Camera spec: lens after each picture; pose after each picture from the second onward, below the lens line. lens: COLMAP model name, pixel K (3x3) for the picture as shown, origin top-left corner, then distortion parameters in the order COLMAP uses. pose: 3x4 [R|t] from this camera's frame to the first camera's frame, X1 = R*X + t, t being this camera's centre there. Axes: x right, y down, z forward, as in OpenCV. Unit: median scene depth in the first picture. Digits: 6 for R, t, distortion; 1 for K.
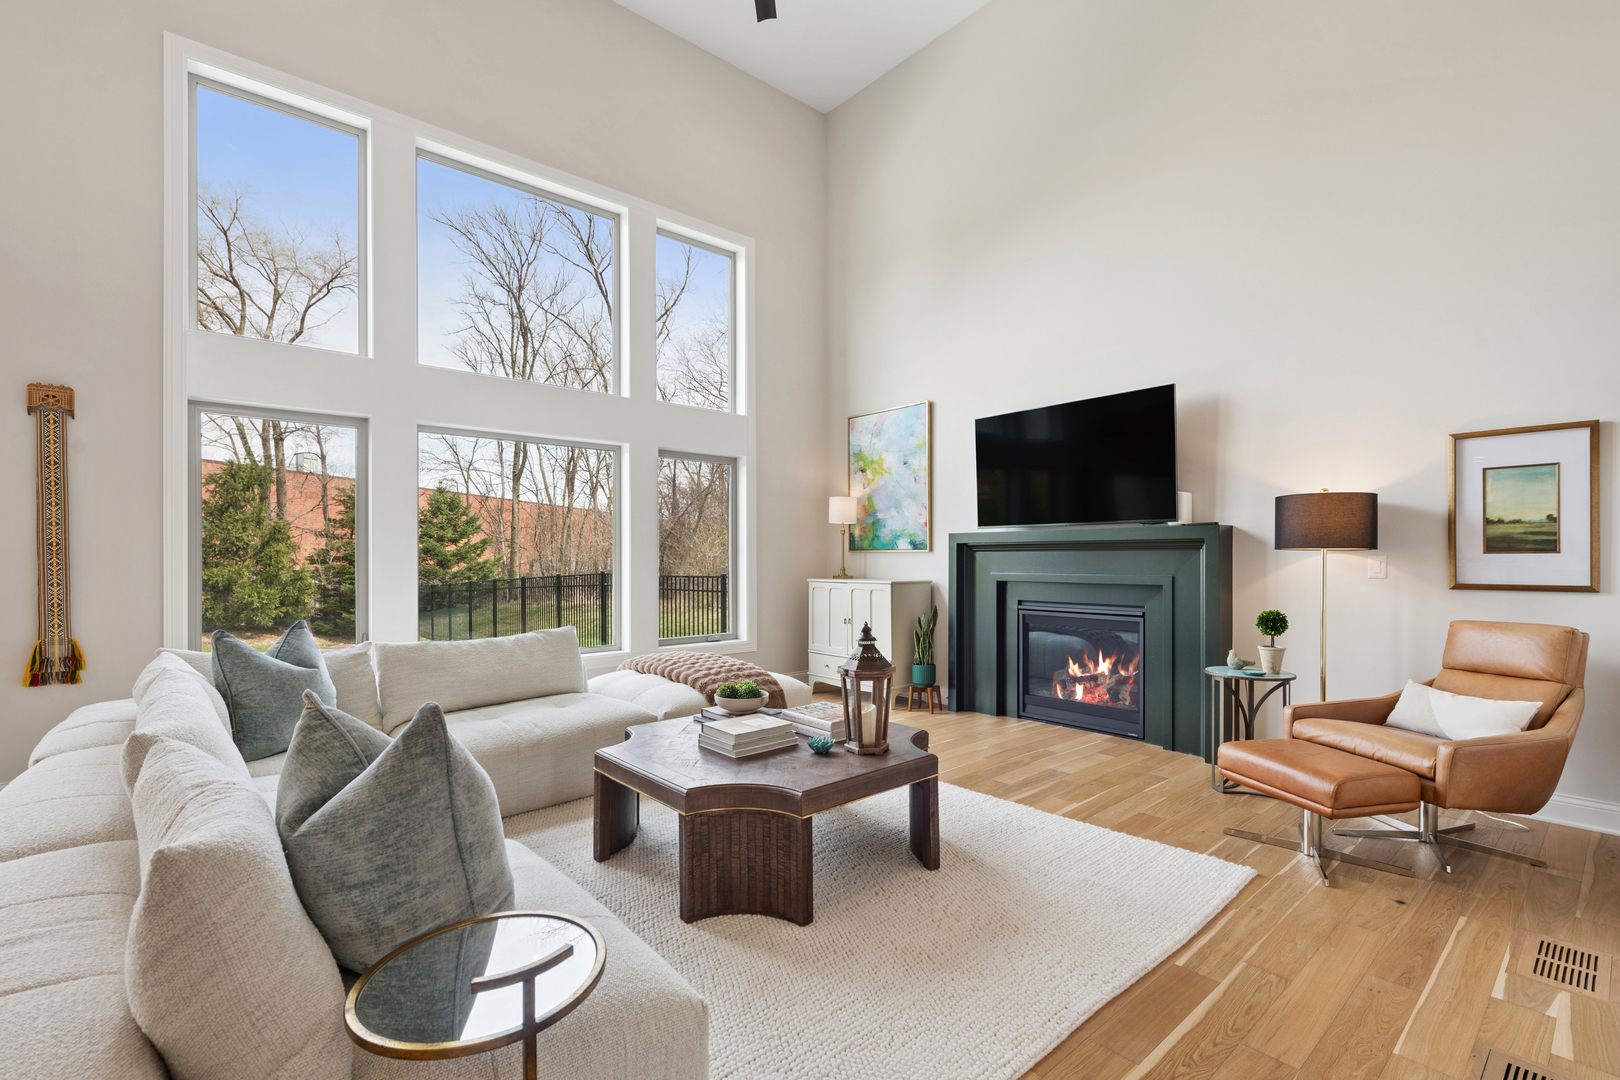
lens RADIAL K [[714.7, 0, 789.2], [0, 714.7, 562.1], [0, 0, 1]] dist [0.000570, -0.004184]
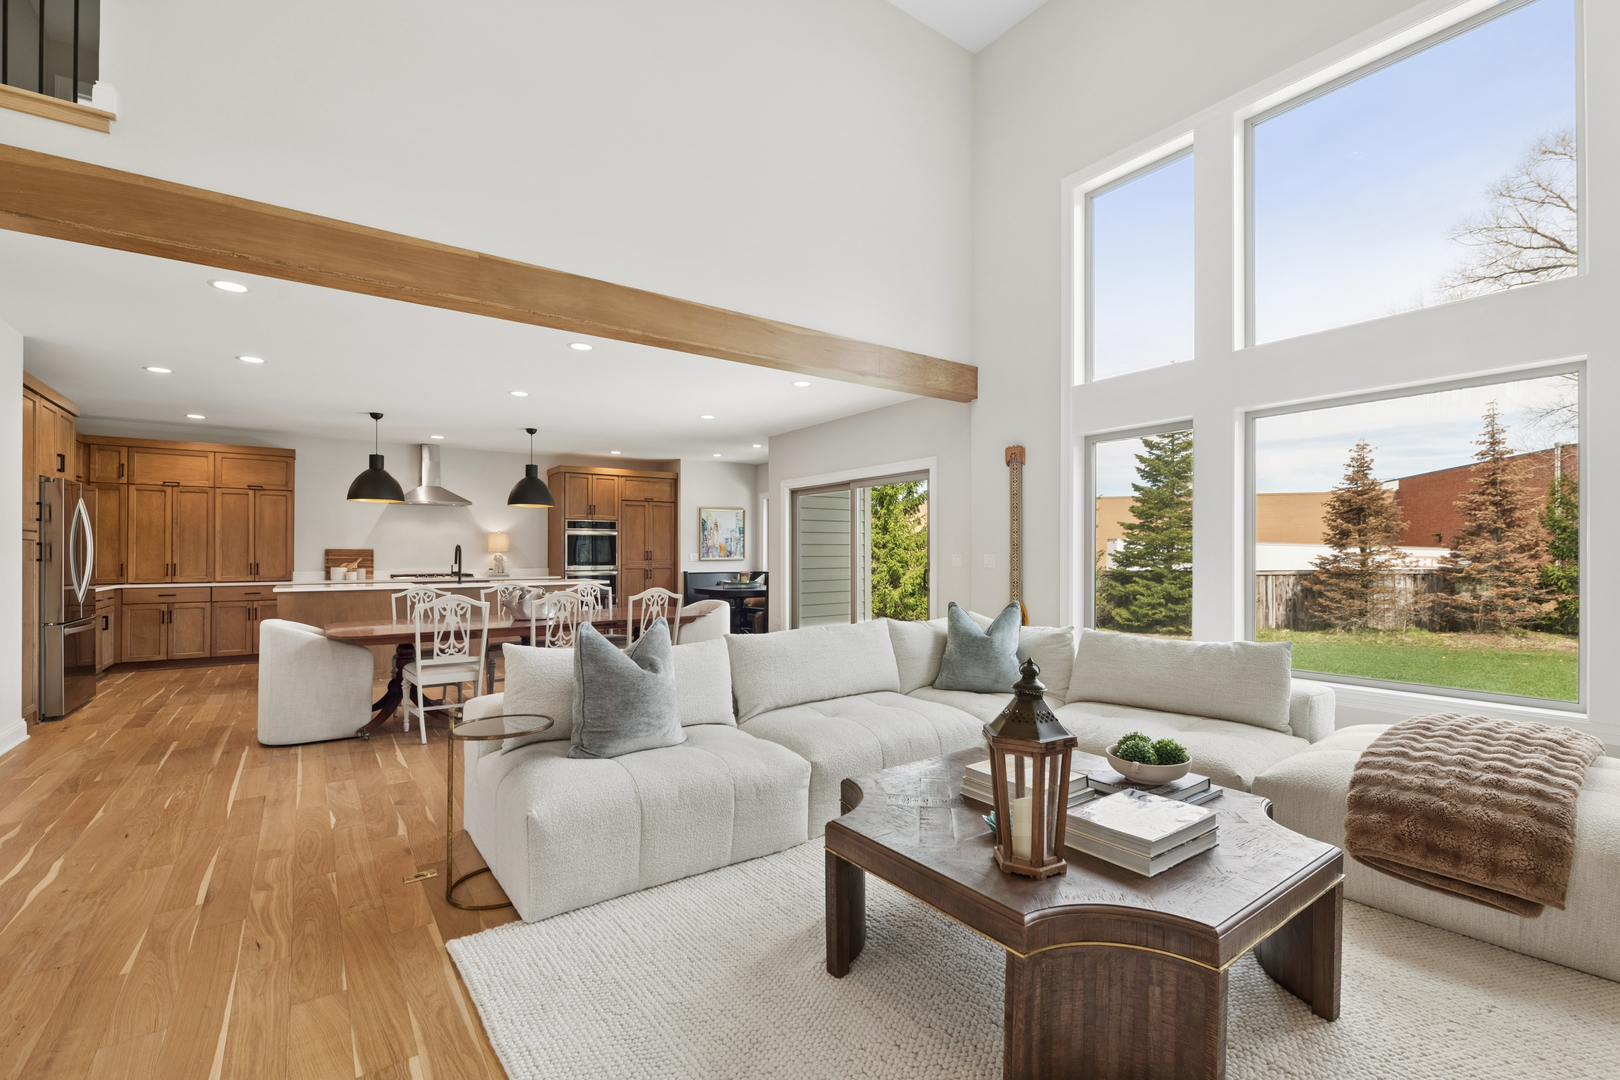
lens RADIAL K [[714.7, 0, 832.7], [0, 714.7, 547.9], [0, 0, 1]] dist [0.000570, -0.004184]
pose [[-0.055036, -0.004498, -0.998474, 0.506874], [-0.007602, 0.999963, -0.004086, -0.007955], [0.998455, 0.007366, -0.055069, 0.584032]]
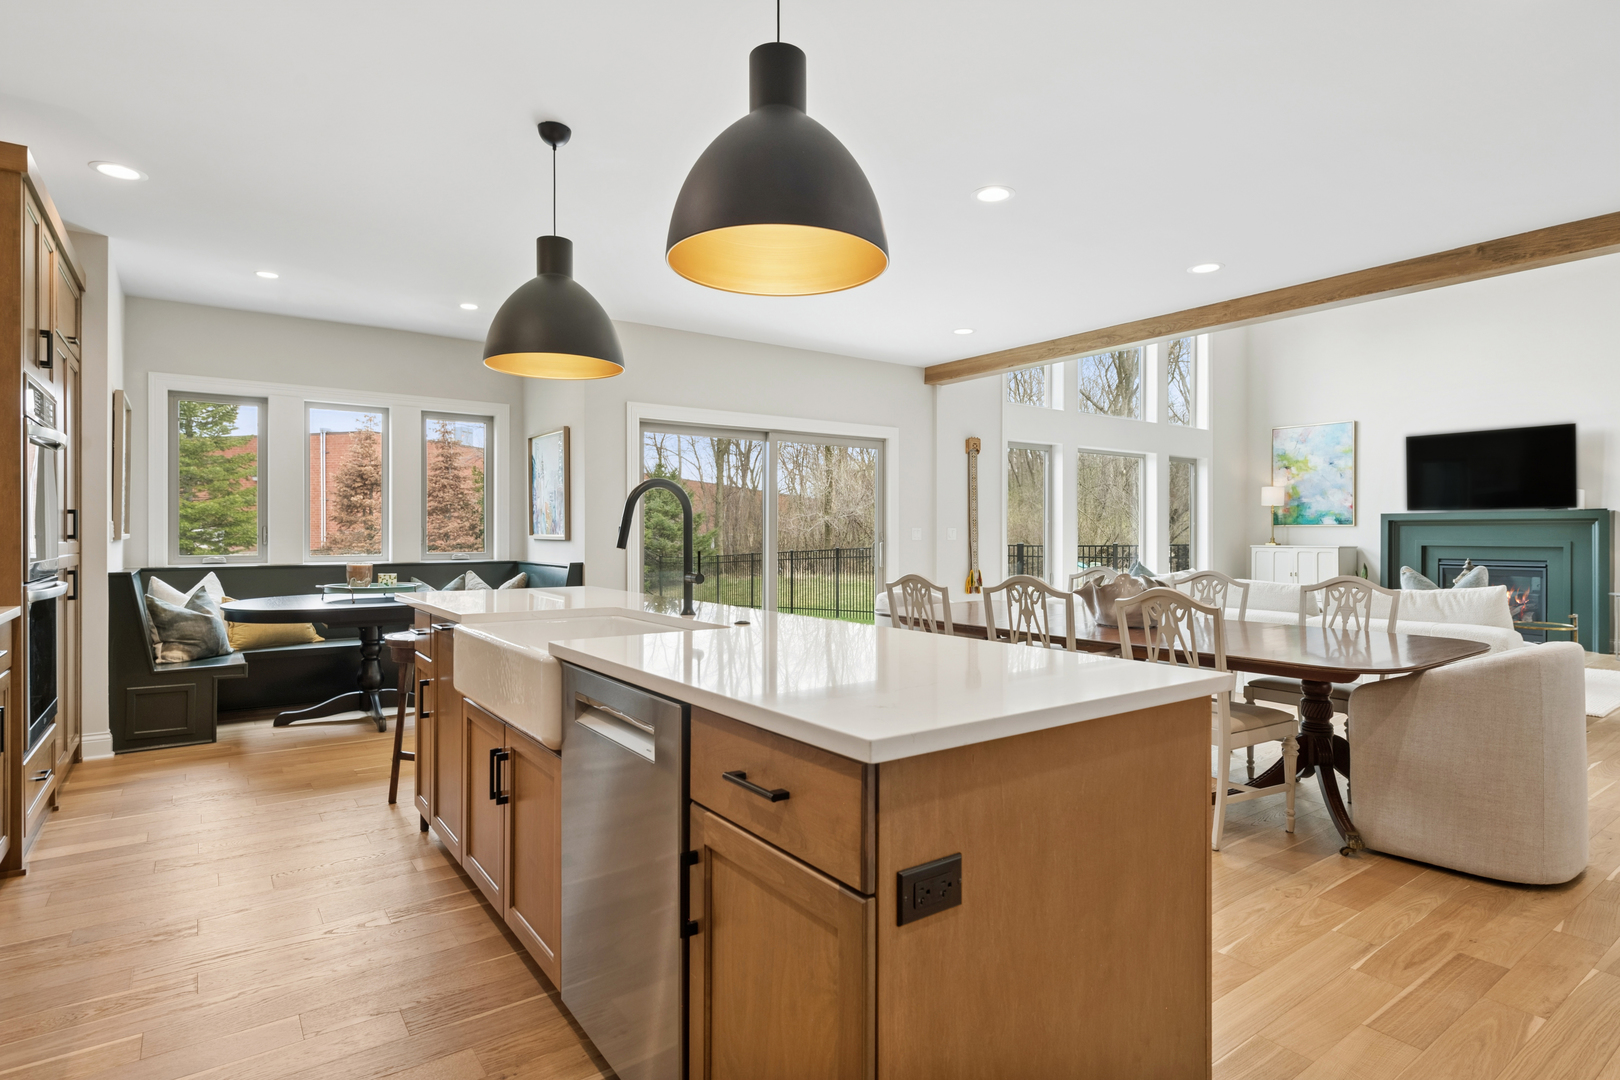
lens RADIAL K [[838.3, 0, 807.1], [0, 838.3, 534.3], [0, 0, 1]] dist [-0.003590, 0.001361]
pose [[0.996892, 0.003109, -0.078721, -1.119528], [-0.003731, 0.999963, -0.007746, 0.027446], [0.078694, 0.008016, 0.996867, -1.099265]]
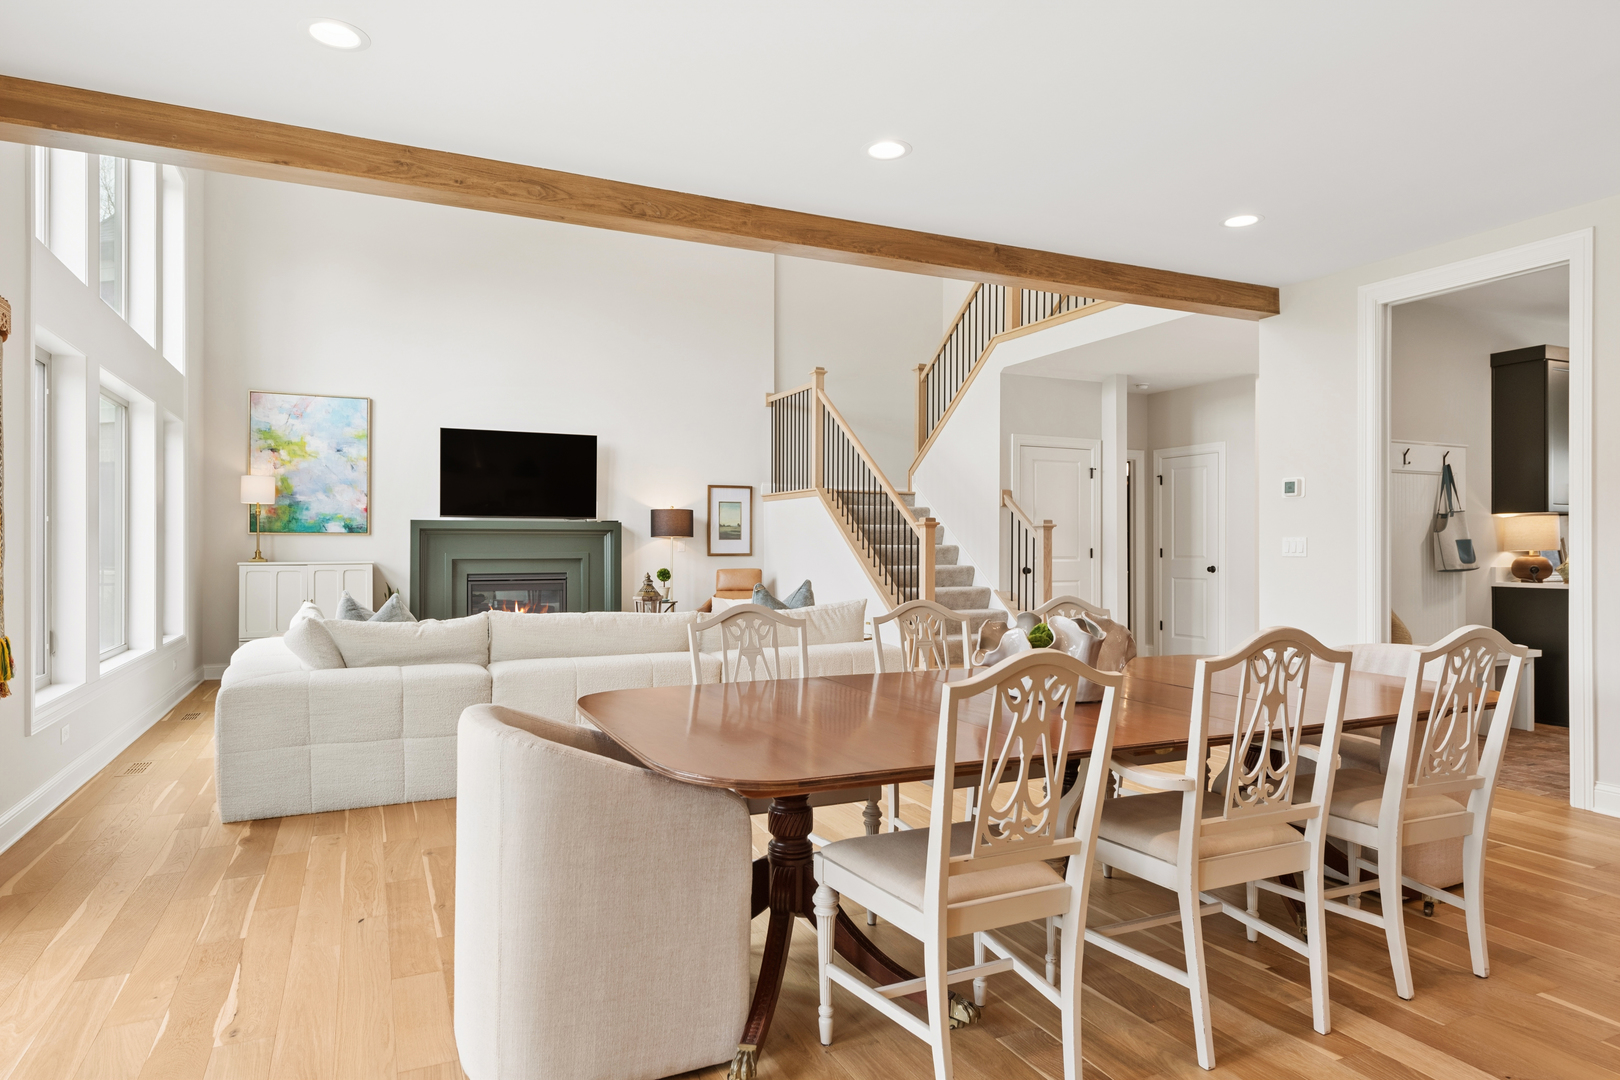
lens RADIAL K [[952.2, 0, 822.3], [0, 952.2, 548.5], [0, 0, 1]] dist [0.003102, 0.003700]
pose [[0.263957, 0.000973, 0.964534, -1.526330], [0.005480, 0.999982, -0.002508, 0.020198], [-0.964519, 0.005948, 0.263947, -0.084092]]
